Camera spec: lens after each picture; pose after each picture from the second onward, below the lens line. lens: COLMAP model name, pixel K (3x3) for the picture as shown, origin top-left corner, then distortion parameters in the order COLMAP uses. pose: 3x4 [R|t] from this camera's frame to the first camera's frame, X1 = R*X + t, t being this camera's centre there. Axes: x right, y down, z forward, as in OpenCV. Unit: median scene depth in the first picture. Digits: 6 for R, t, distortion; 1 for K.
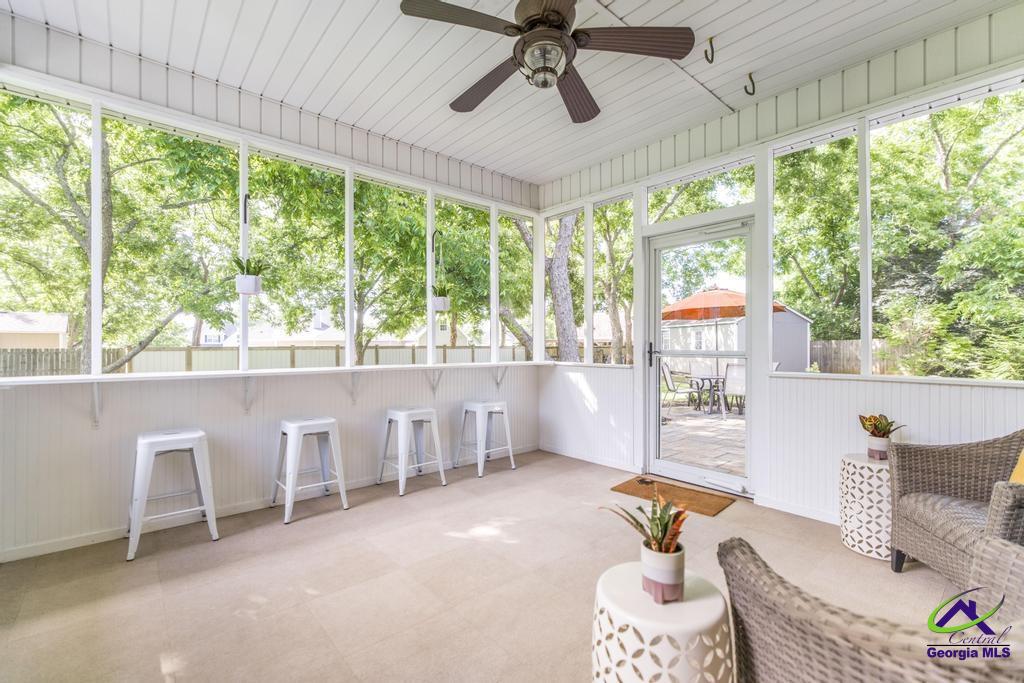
lens RADIAL K [[447.3, 0, 516.7], [0, 447.3, 342.0], [0, 0, 1]] dist [0.001592, 0.000357]
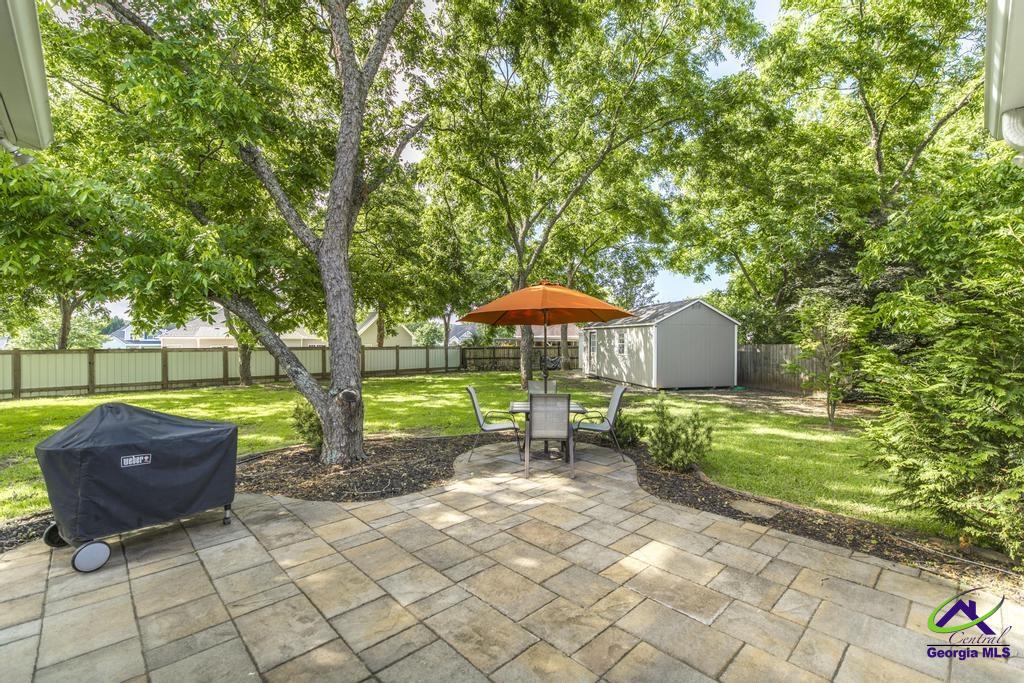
lens RADIAL K [[447.3, 0, 507.2], [0, 447.3, 342.7], [0, 0, 1]] dist [0.001592, 0.000357]
pose [[0.998923, 0.002862, 0.046313, 0.194922], [-0.003219, 0.999966, 0.007631, -0.016421], [-0.046289, -0.007772, 0.998898, 0.156595]]
